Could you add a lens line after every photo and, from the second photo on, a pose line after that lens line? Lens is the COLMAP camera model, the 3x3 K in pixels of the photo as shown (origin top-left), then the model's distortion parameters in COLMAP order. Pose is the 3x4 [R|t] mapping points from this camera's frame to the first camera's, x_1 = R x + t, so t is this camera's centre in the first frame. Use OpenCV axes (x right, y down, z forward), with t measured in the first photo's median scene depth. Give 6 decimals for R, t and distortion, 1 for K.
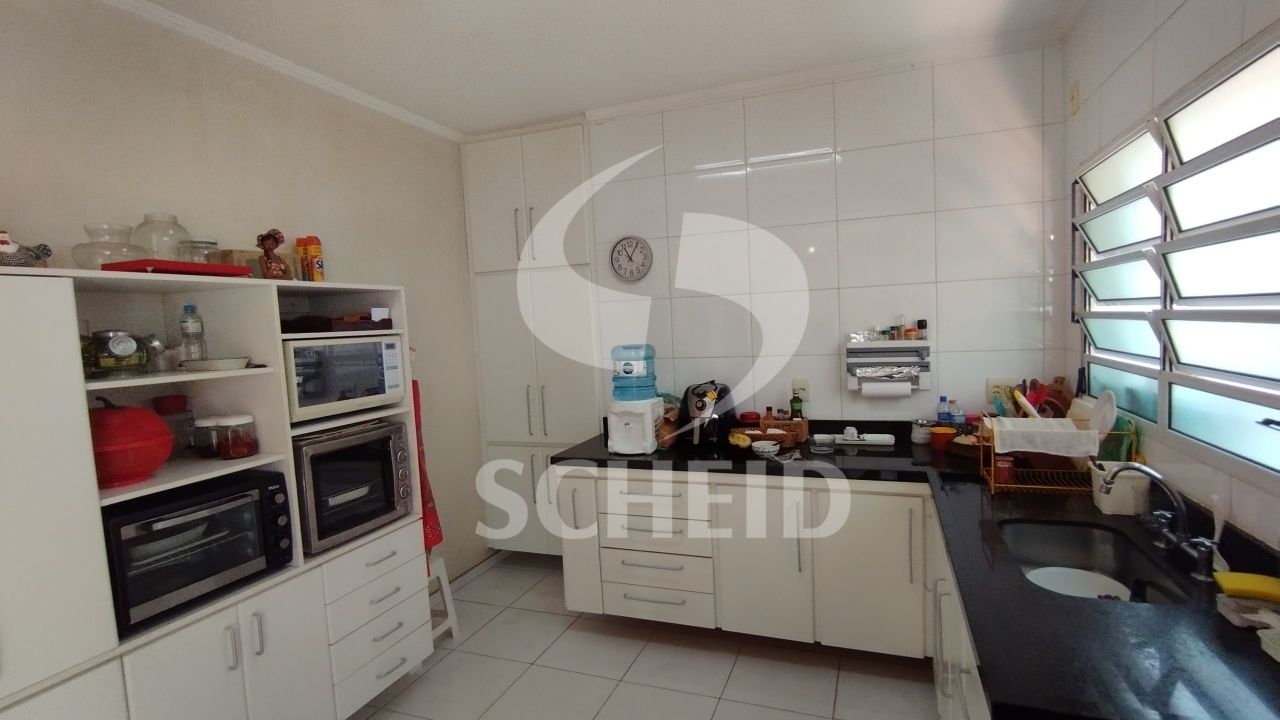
lens RADIAL K [[591.8, 0, 663.6], [0, 591.8, 364.8], [0, 0, 1]] dist [-0.015608, -0.000055]
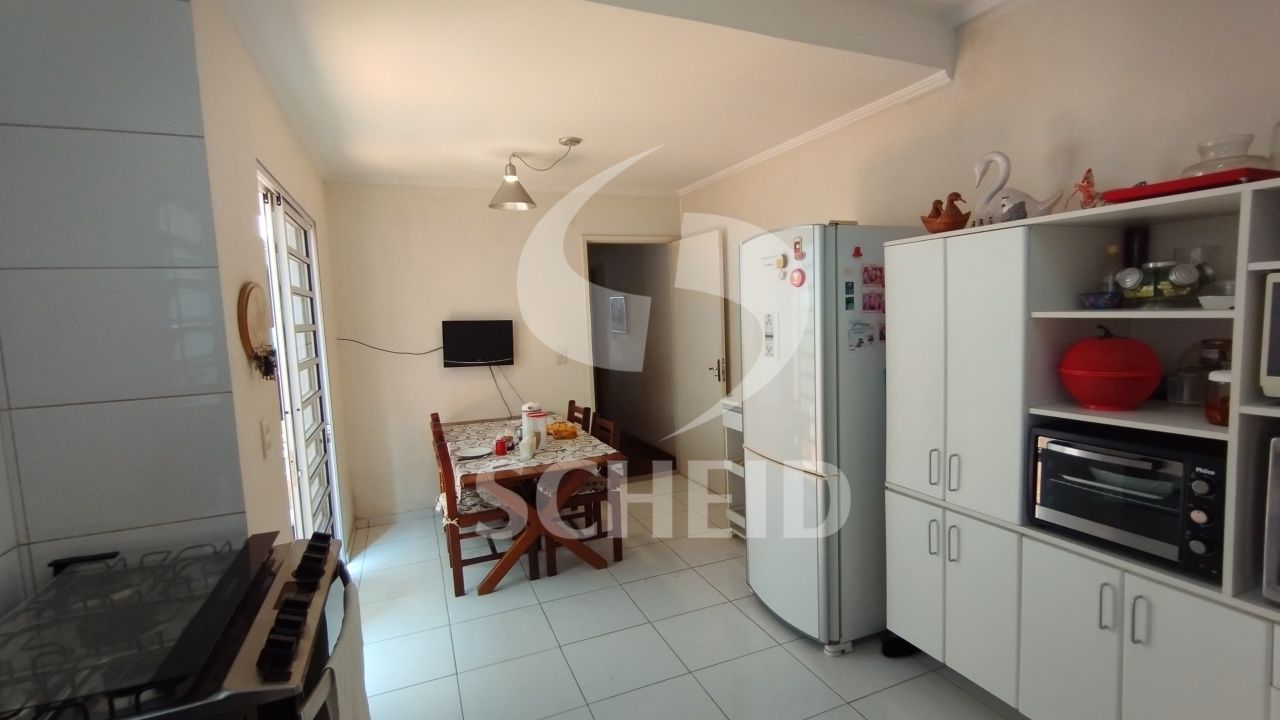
lens RADIAL K [[594.2, 0, 662.1], [0, 594.2, 363.0], [0, 0, 1]] dist [0.004526, -0.000344]
pose [[-0.721711, 0.139599, -0.677971, 0.231917], [0.024417, 0.983977, 0.176615, -0.054891], [0.691763, 0.110911, -0.713556, 0.729510]]
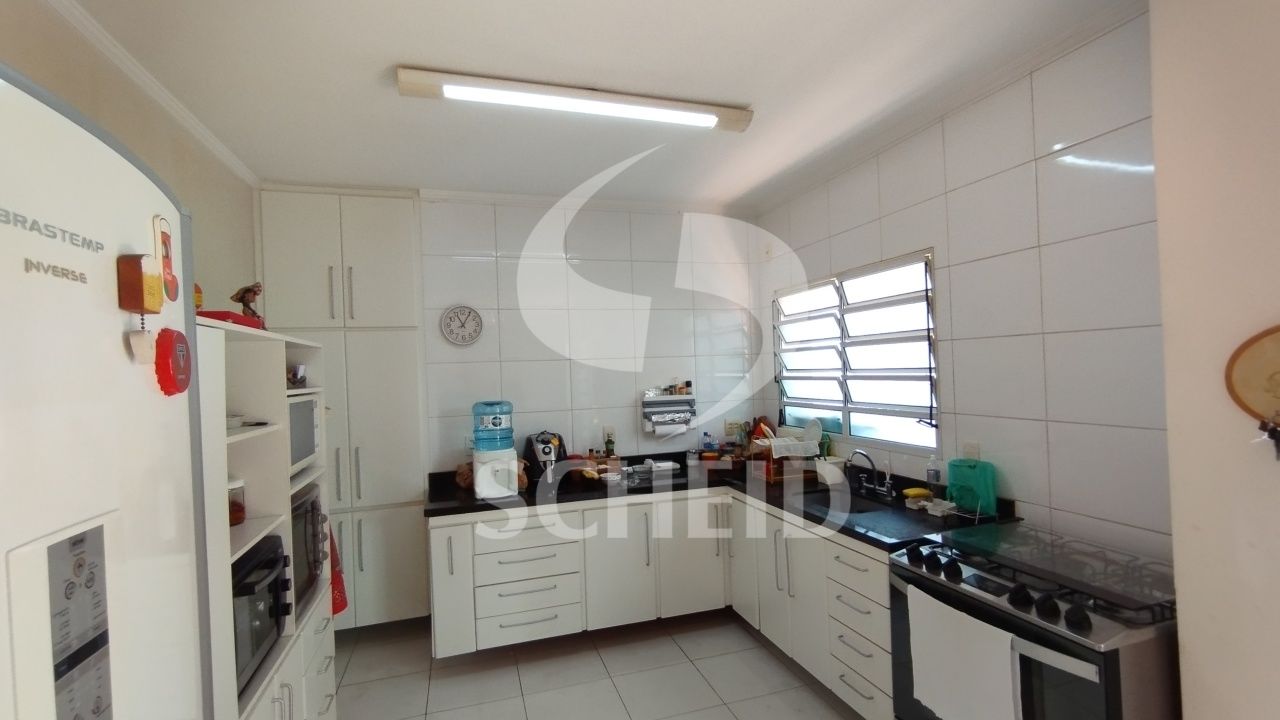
lens RADIAL K [[594.2, 0, 662.1], [0, 594.2, 363.0], [0, 0, 1]] dist [0.004526, -0.000344]
pose [[0.781171, 0.024020, 0.623855, -0.542000], [0.045375, 0.994432, -0.095106, 0.017306], [-0.622666, 0.102602, 0.775732, -0.112713]]
